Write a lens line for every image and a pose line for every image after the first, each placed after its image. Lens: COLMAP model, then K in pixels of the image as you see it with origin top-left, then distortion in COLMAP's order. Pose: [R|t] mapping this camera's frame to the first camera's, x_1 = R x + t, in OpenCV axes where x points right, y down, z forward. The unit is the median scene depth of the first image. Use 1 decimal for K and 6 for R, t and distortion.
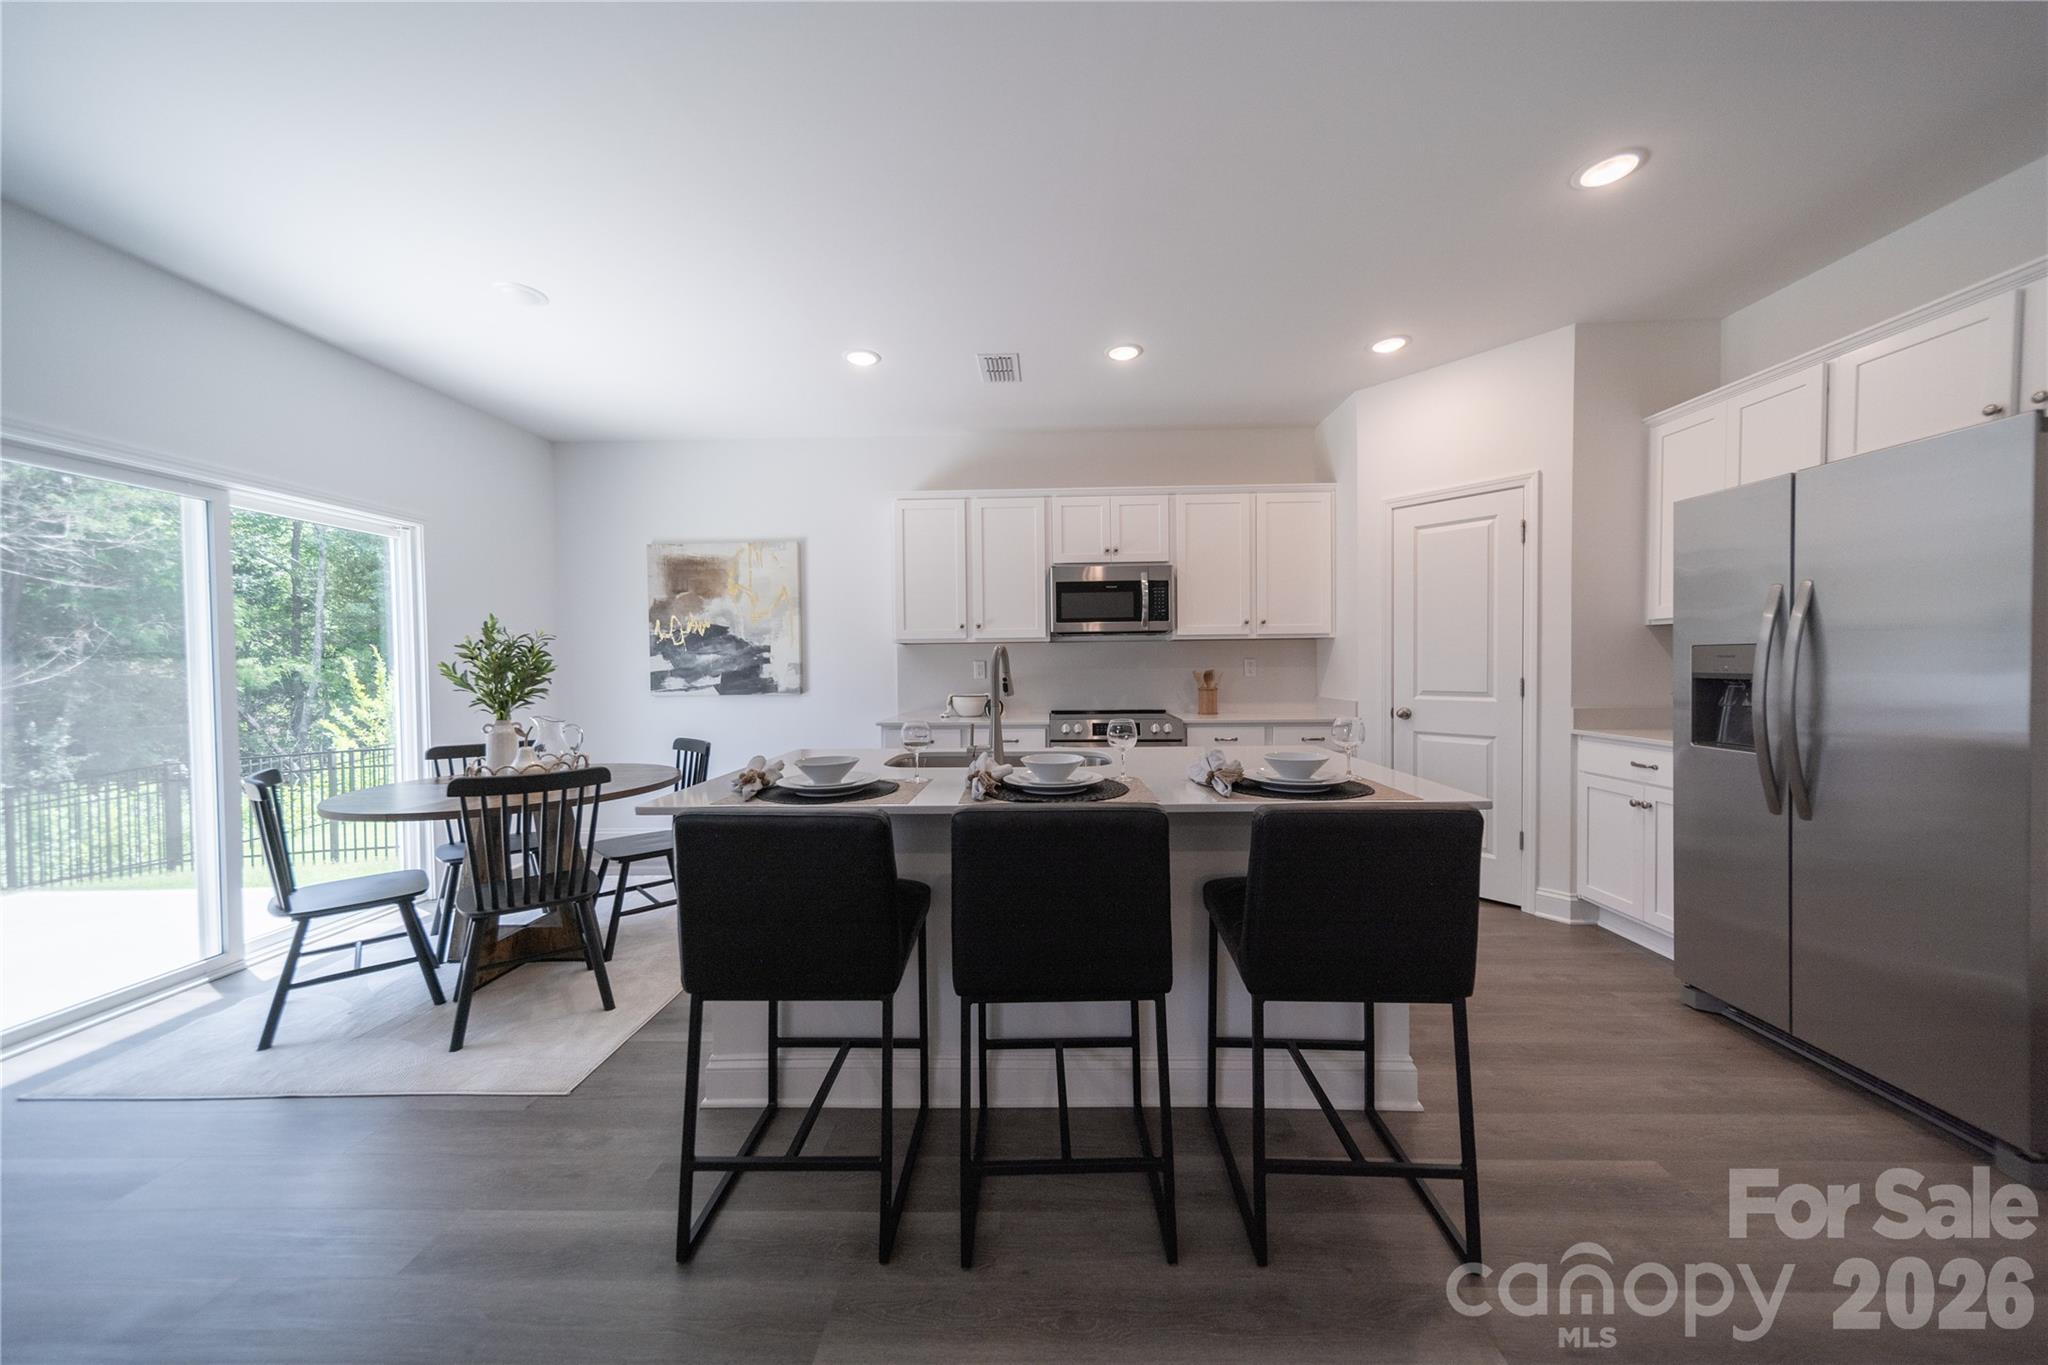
lens RADIAL K [[718.3, 0, 1025.4], [0, 718.3, 676.1], [0, 0, 1]] dist [0.007261, 0.000070]
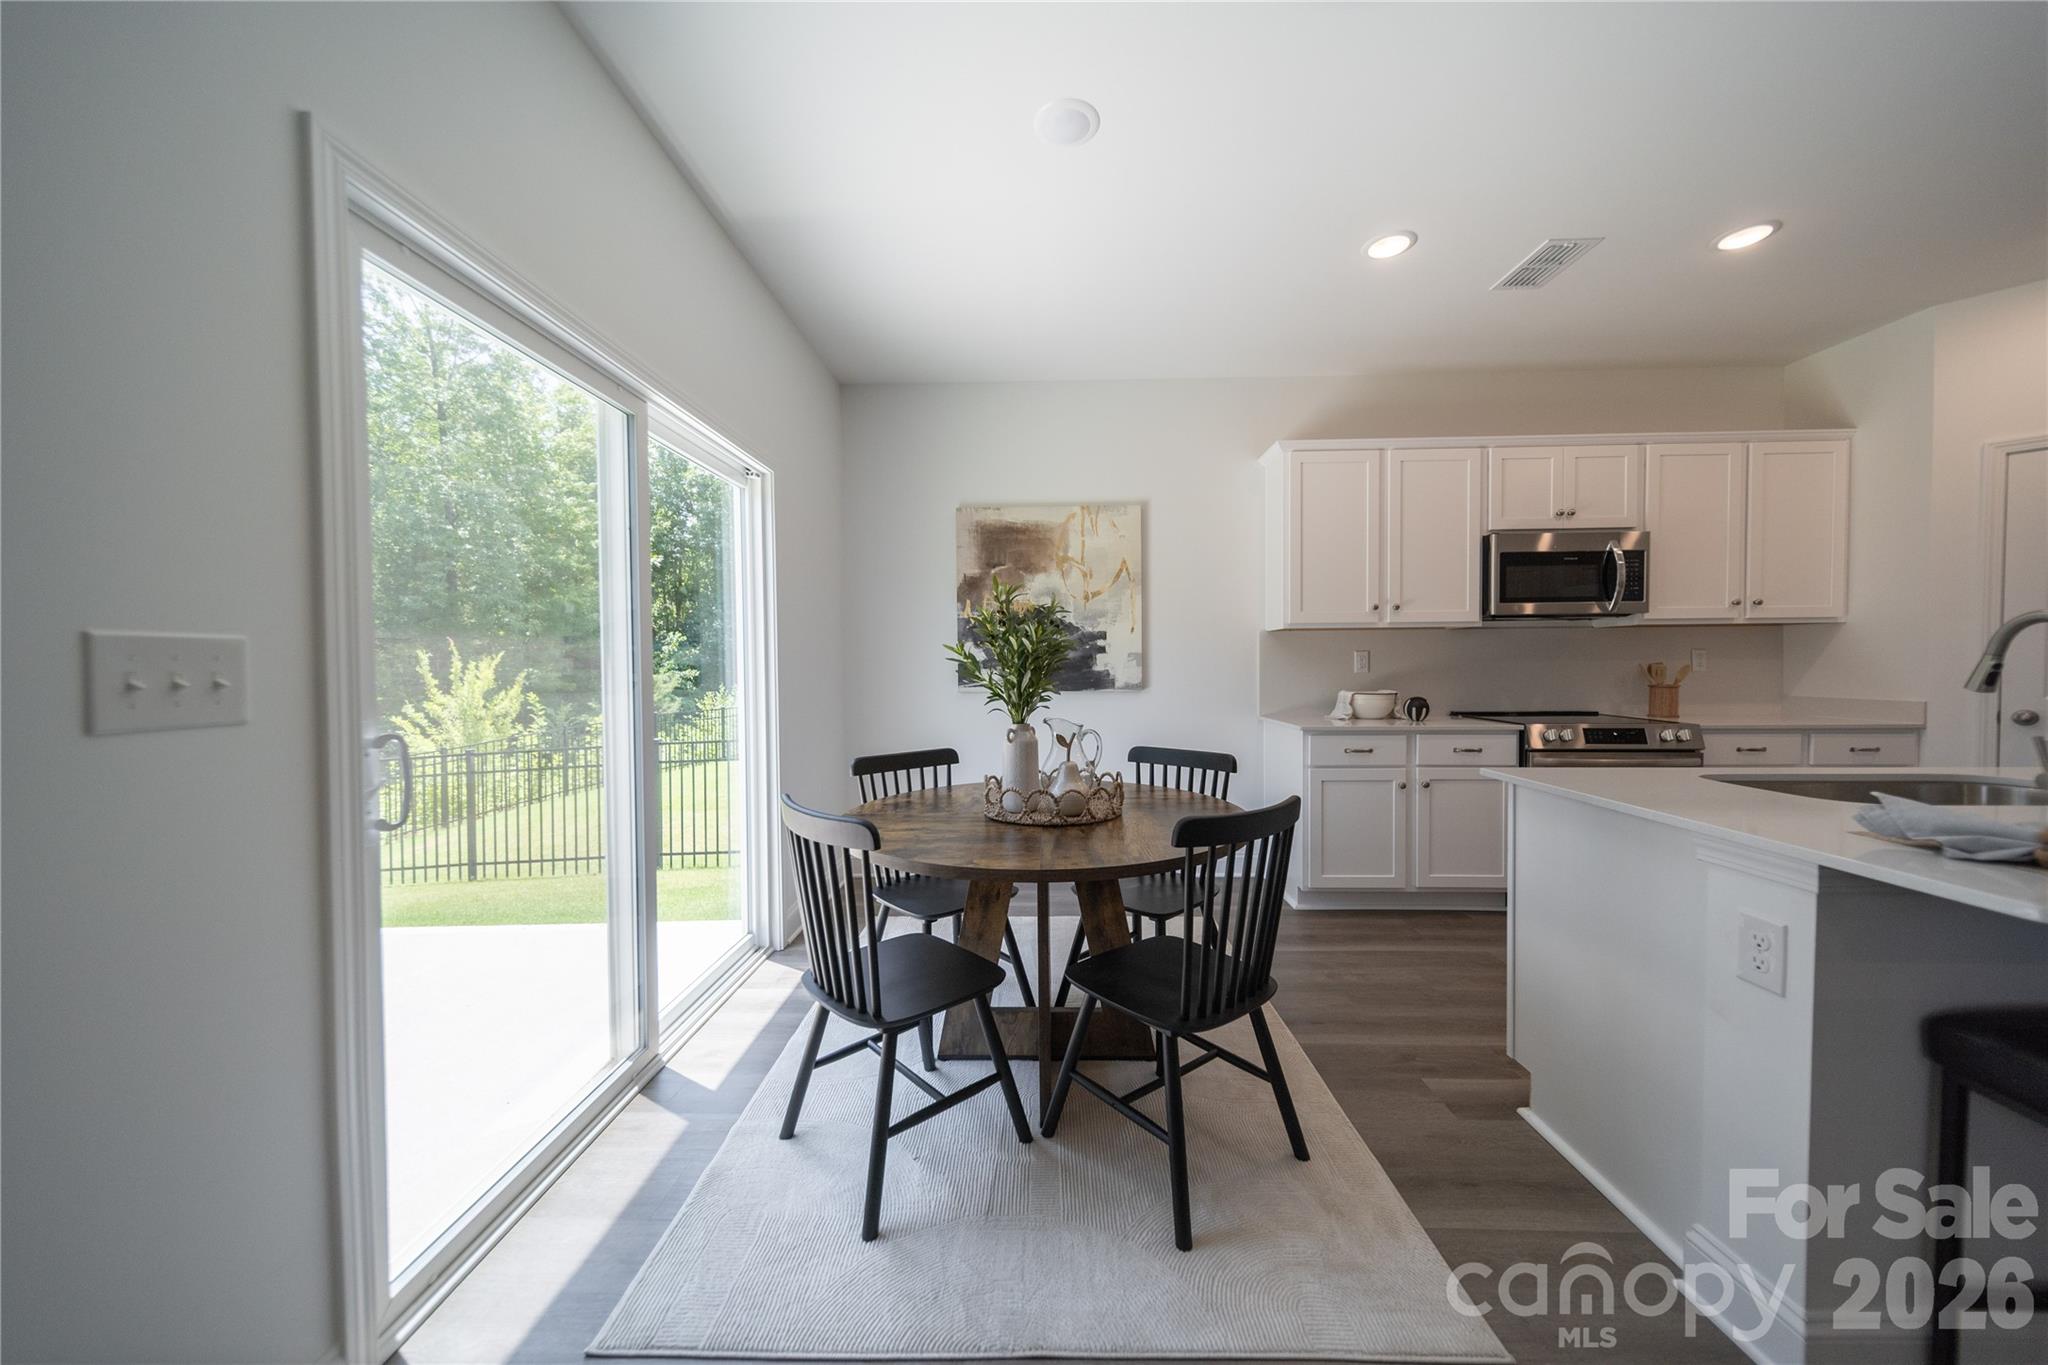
lens RADIAL K [[718.3, 0, 1028.5], [0, 718.3, 677.5], [0, 0, 1]] dist [0.007261, 0.000070]
pose [[0.999981, 0.003757, 0.004880, -0.482514], [-0.003777, 0.999985, 0.003978, 0.008011], [-0.004865, -0.003996, 0.999980, 0.191074]]
